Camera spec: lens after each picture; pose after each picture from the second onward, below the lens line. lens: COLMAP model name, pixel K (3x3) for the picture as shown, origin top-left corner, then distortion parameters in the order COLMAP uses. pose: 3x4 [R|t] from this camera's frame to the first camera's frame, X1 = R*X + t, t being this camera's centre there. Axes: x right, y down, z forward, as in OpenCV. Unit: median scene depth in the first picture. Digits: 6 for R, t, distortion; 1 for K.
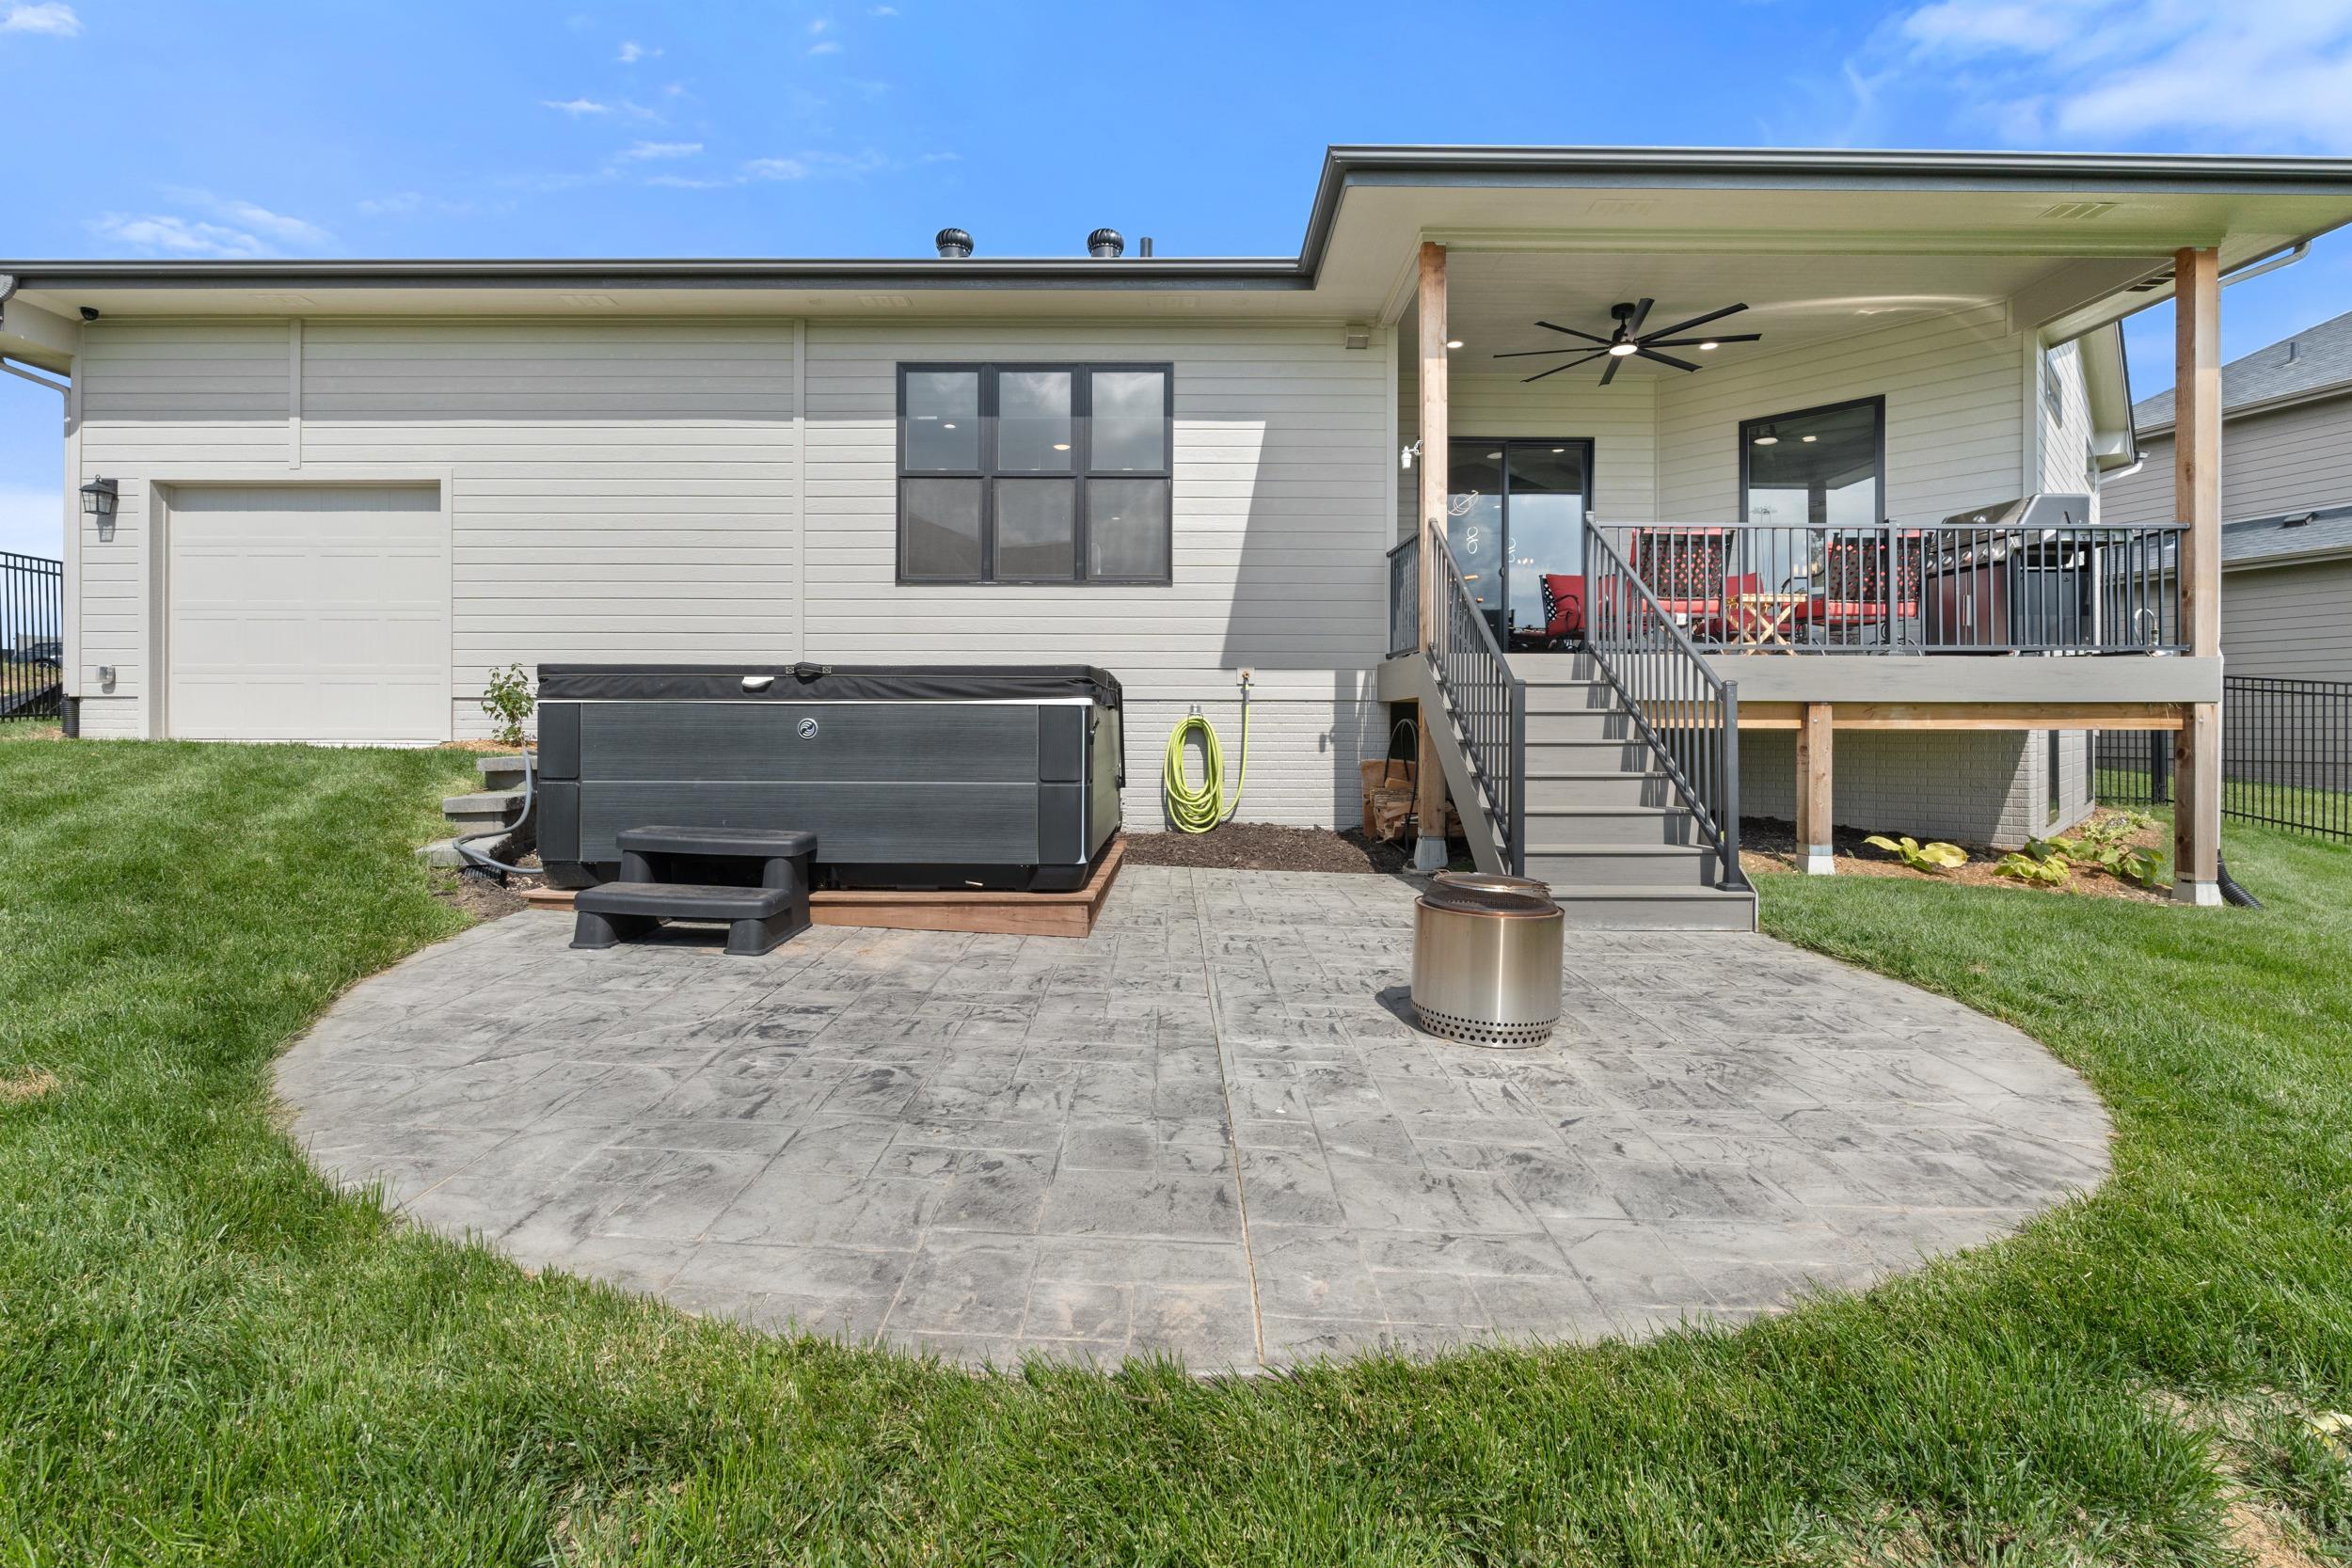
lens RADIAL K [[1041.0, 0, 1175.2], [0, 1041.0, 733.4], [0, 0, 1]] dist [-0.009635, 0.000807]
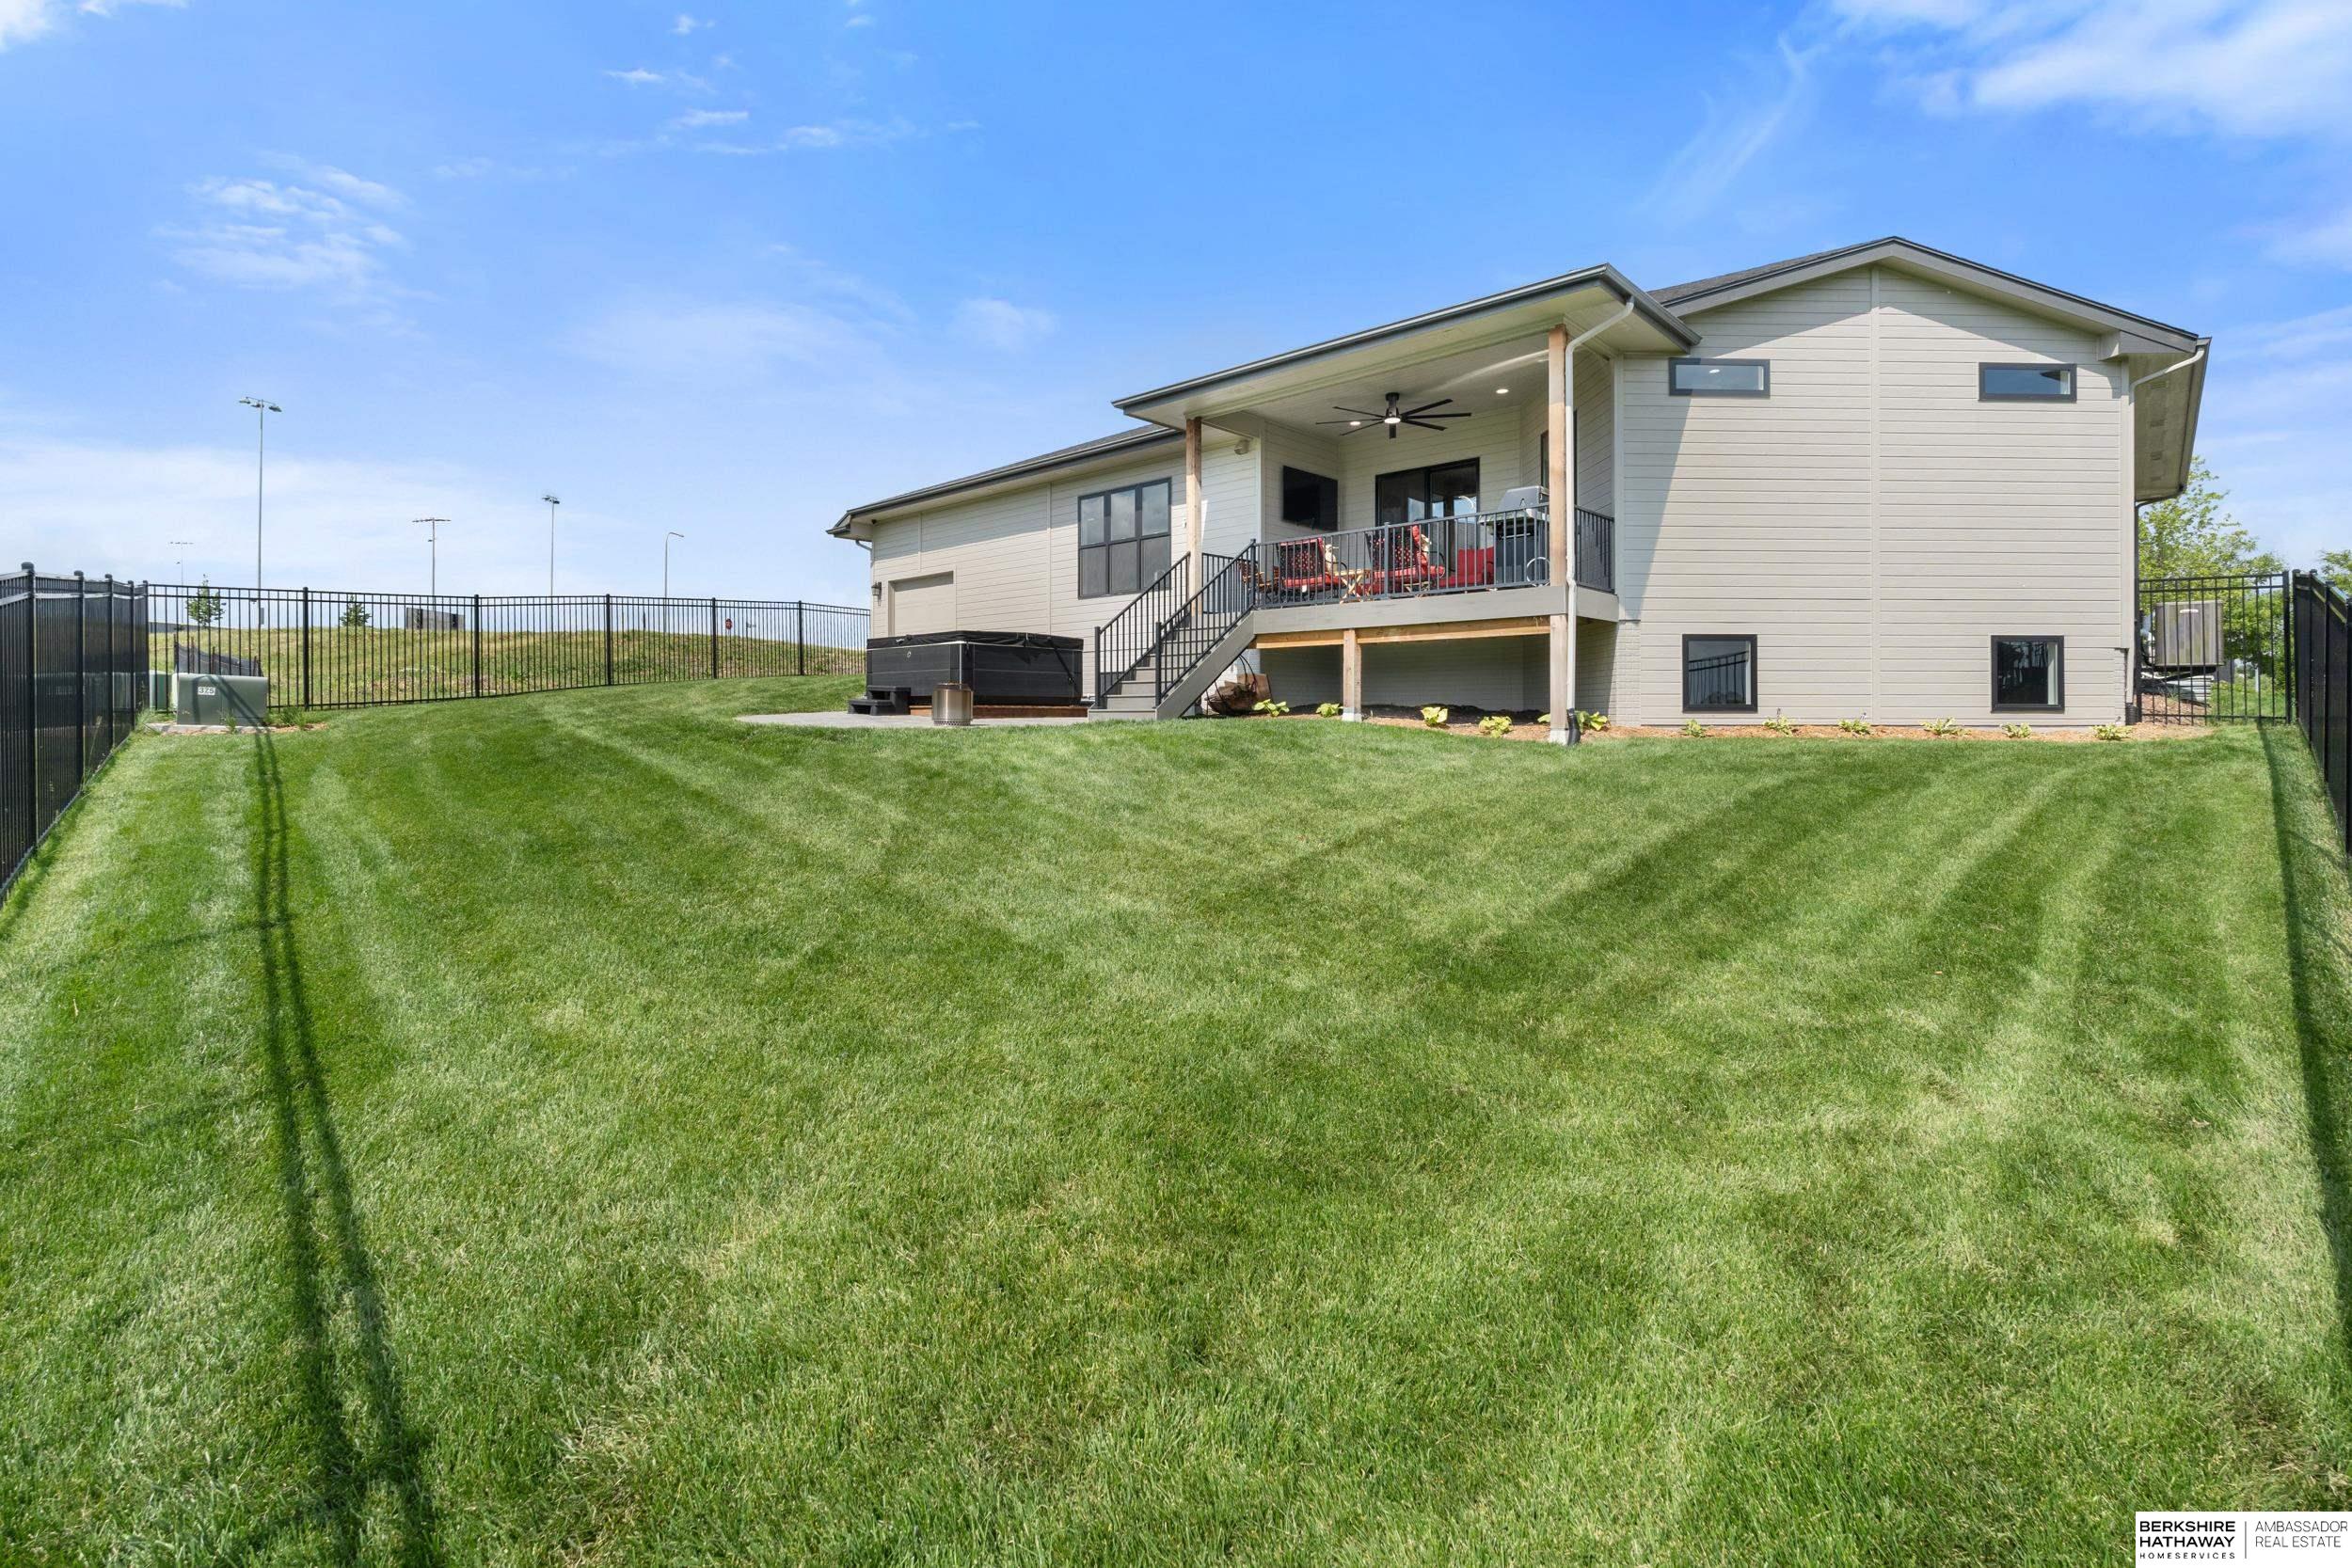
lens RADIAL K [[1041.0, 0, 1175.2], [0, 1041.0, 733.4], [0, 0, 1]] dist [-0.009635, 0.000807]
pose [[0.733699, 0.011131, -0.679383, 1.445374], [-0.003536, 0.999915, 0.012564, 0.116510], [0.679465, -0.006816, 0.733676, -0.489859]]
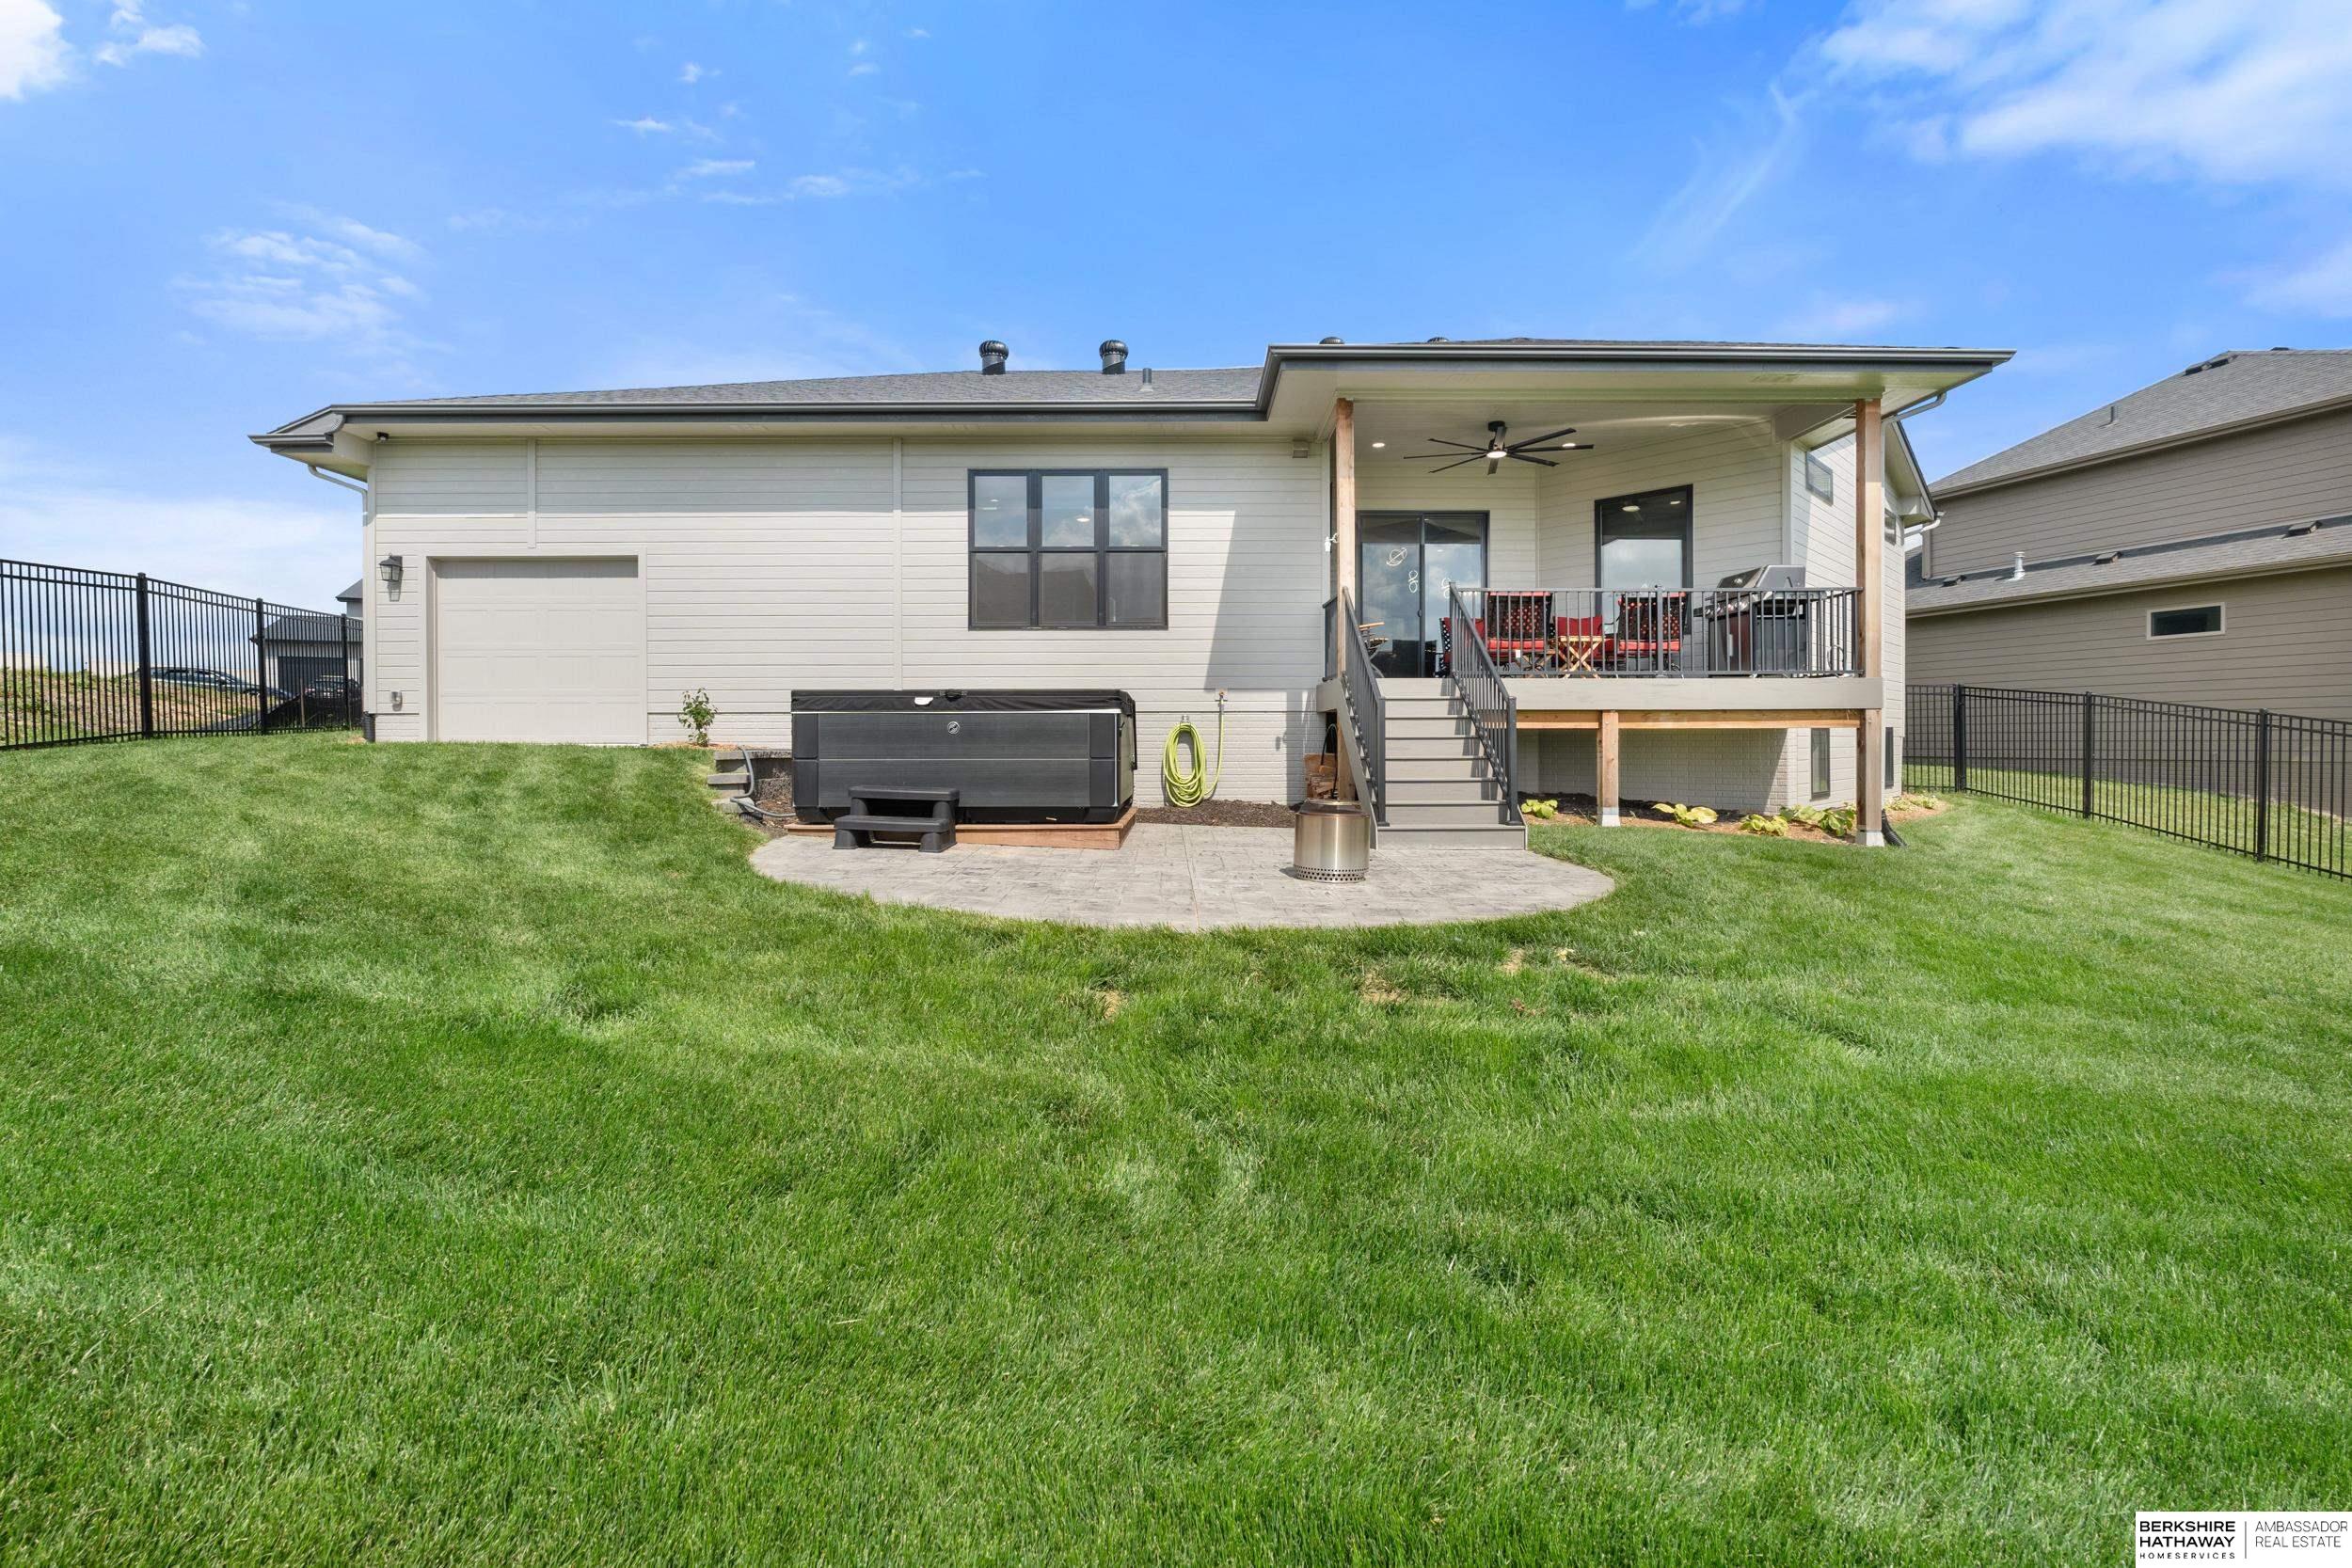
lens RADIAL K [[1041.0, 0, 1175.2], [0, 1041.0, 733.4], [0, 0, 1]] dist [-0.009635, 0.000807]
pose [[0.999981, -0.005723, 0.002353, 0.002539], [0.005760, 0.999856, -0.015972, 0.019571], [-0.002262, 0.015985, 0.999870, -0.403725]]
